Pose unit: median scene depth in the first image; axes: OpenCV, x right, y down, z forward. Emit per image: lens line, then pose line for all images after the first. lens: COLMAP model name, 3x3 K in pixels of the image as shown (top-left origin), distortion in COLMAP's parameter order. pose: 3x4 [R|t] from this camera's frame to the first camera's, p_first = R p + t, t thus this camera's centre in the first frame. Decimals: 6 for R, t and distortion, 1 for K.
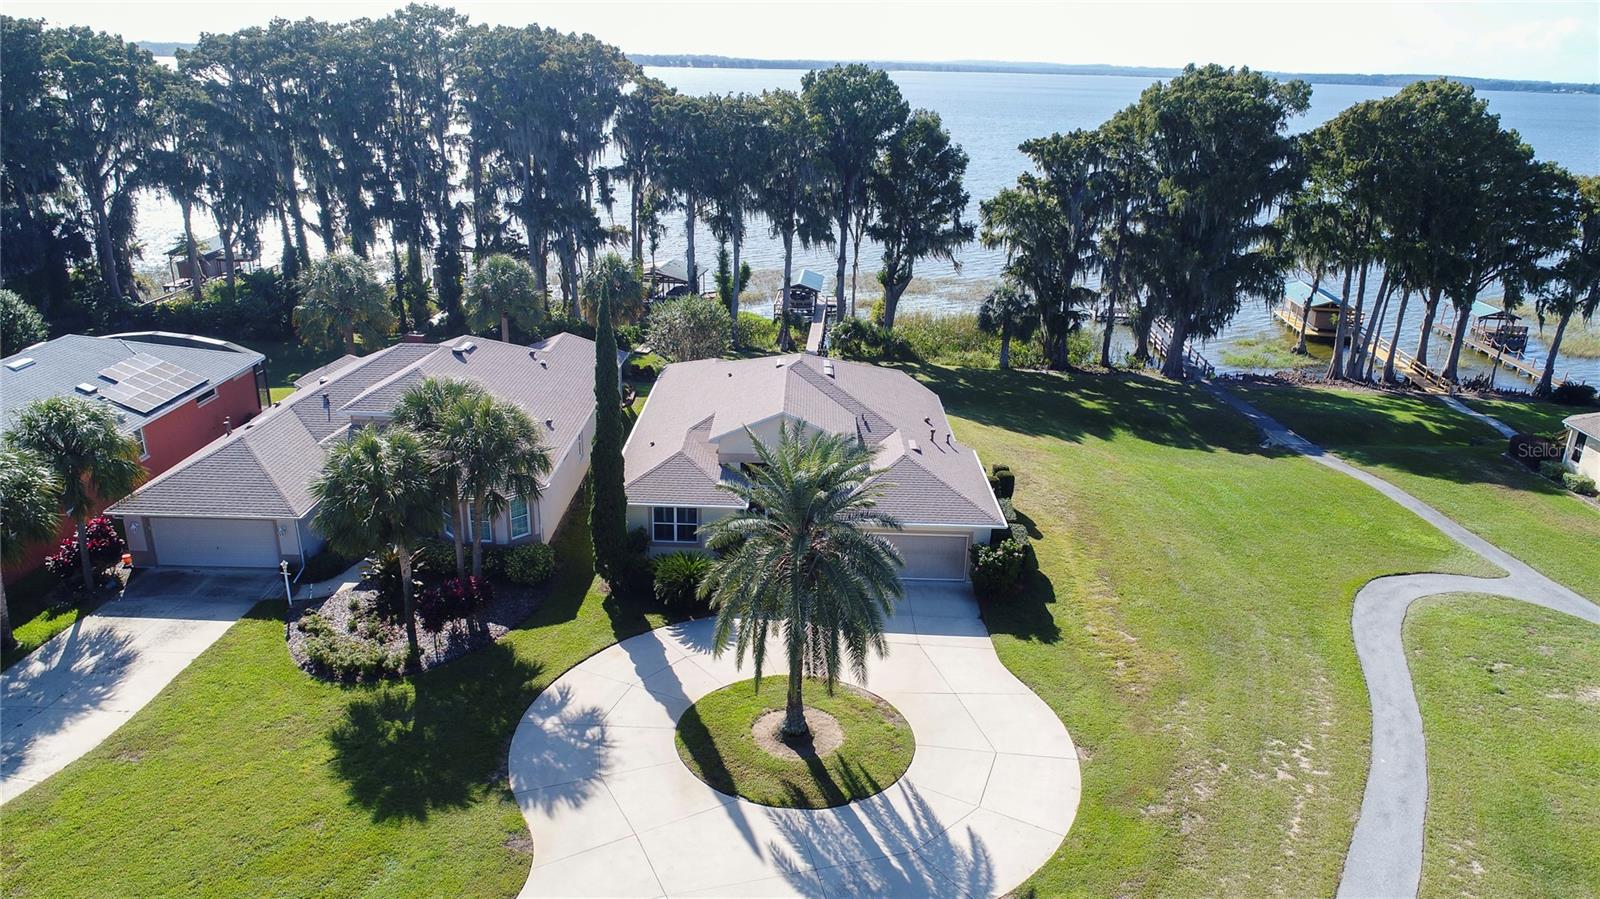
lens RADIAL K [[1077.2, 0, 807.4], [0, 1077.2, 448.7], [0, 0, 1]] dist [-0.002266, -0.003110]
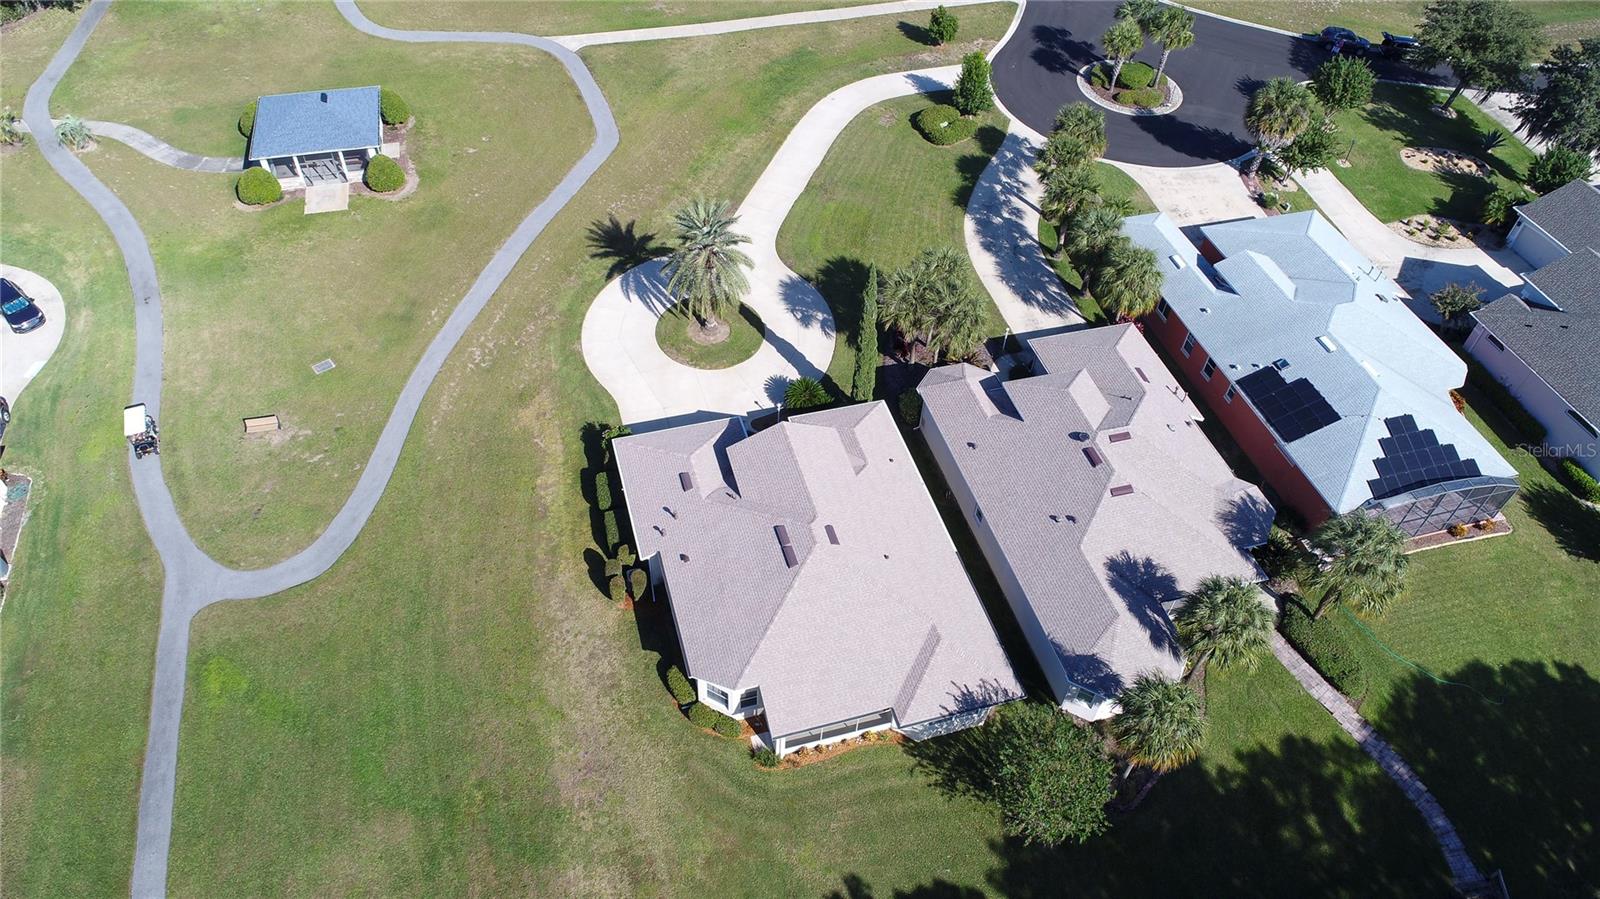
lens RADIAL K [[1077.2, 0, 801.7], [0, 1077.2, 445.4], [0, 0, 1]] dist [-0.002266, -0.003110]
pose [[-0.956770, 0.162144, -0.241454, 0.142450], [-0.158402, 0.405757, 0.900150, -0.615788], [0.243926, 0.899483, -0.362532, 0.768575]]
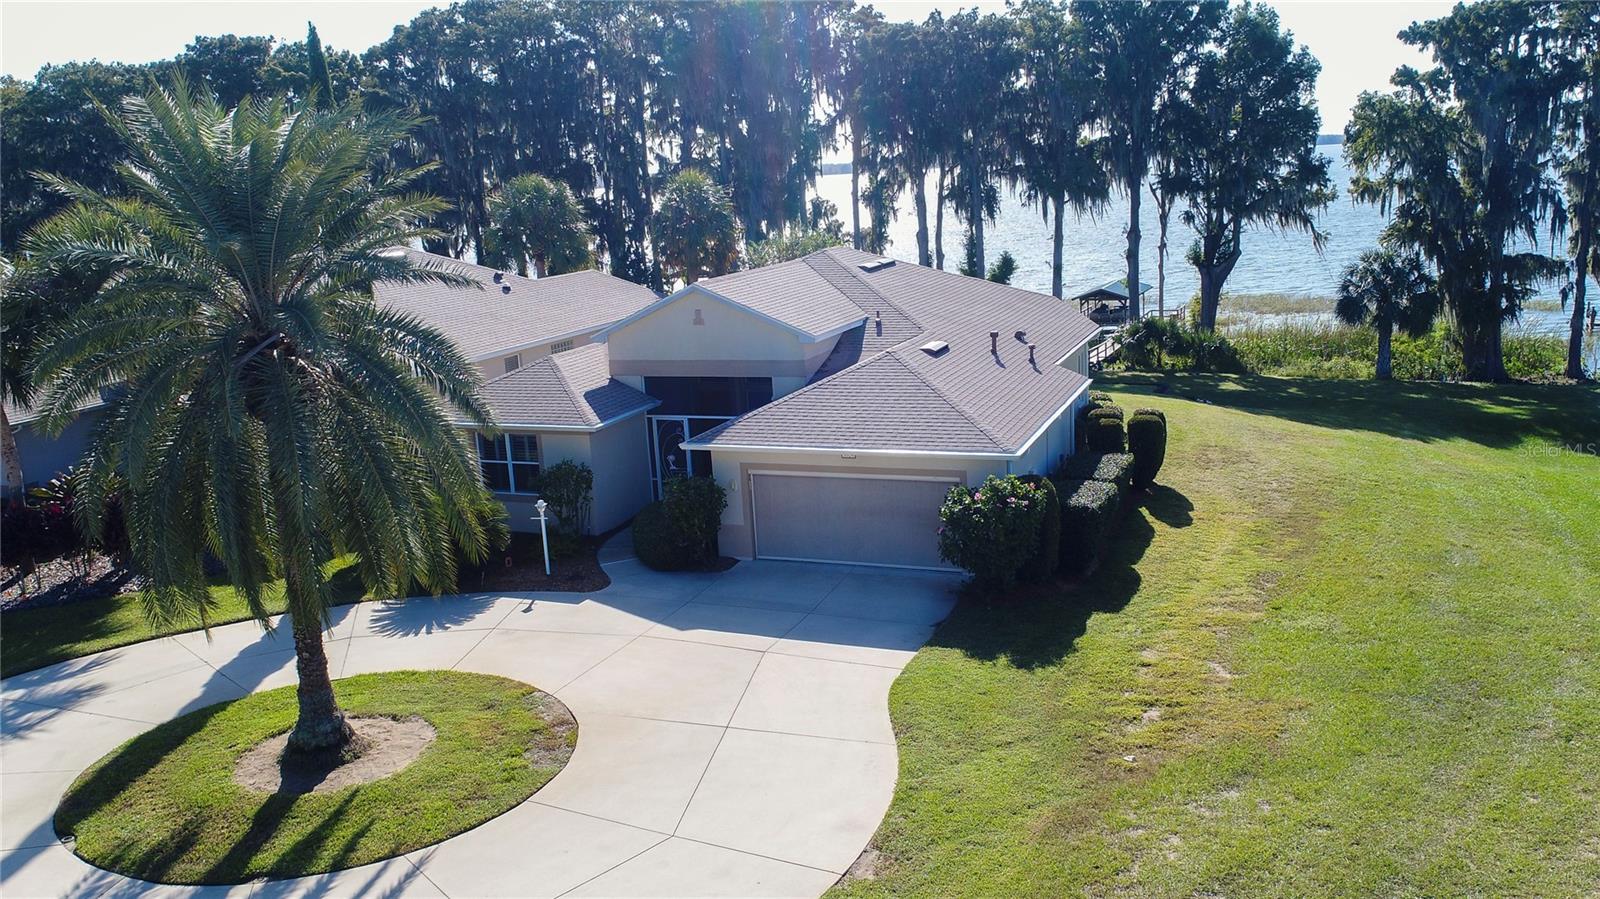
lens RADIAL K [[1267.0, 0, 802.8], [0, 1267.0, 455.2], [0, 0, 1]] dist [-0.006468, -0.000670]
pose [[0.925804, 0.001856, -0.377999, 0.152437], [-0.046321, 0.993008, -0.108575, 0.068159], [0.375155, 0.118029, 0.919417, 0.199803]]
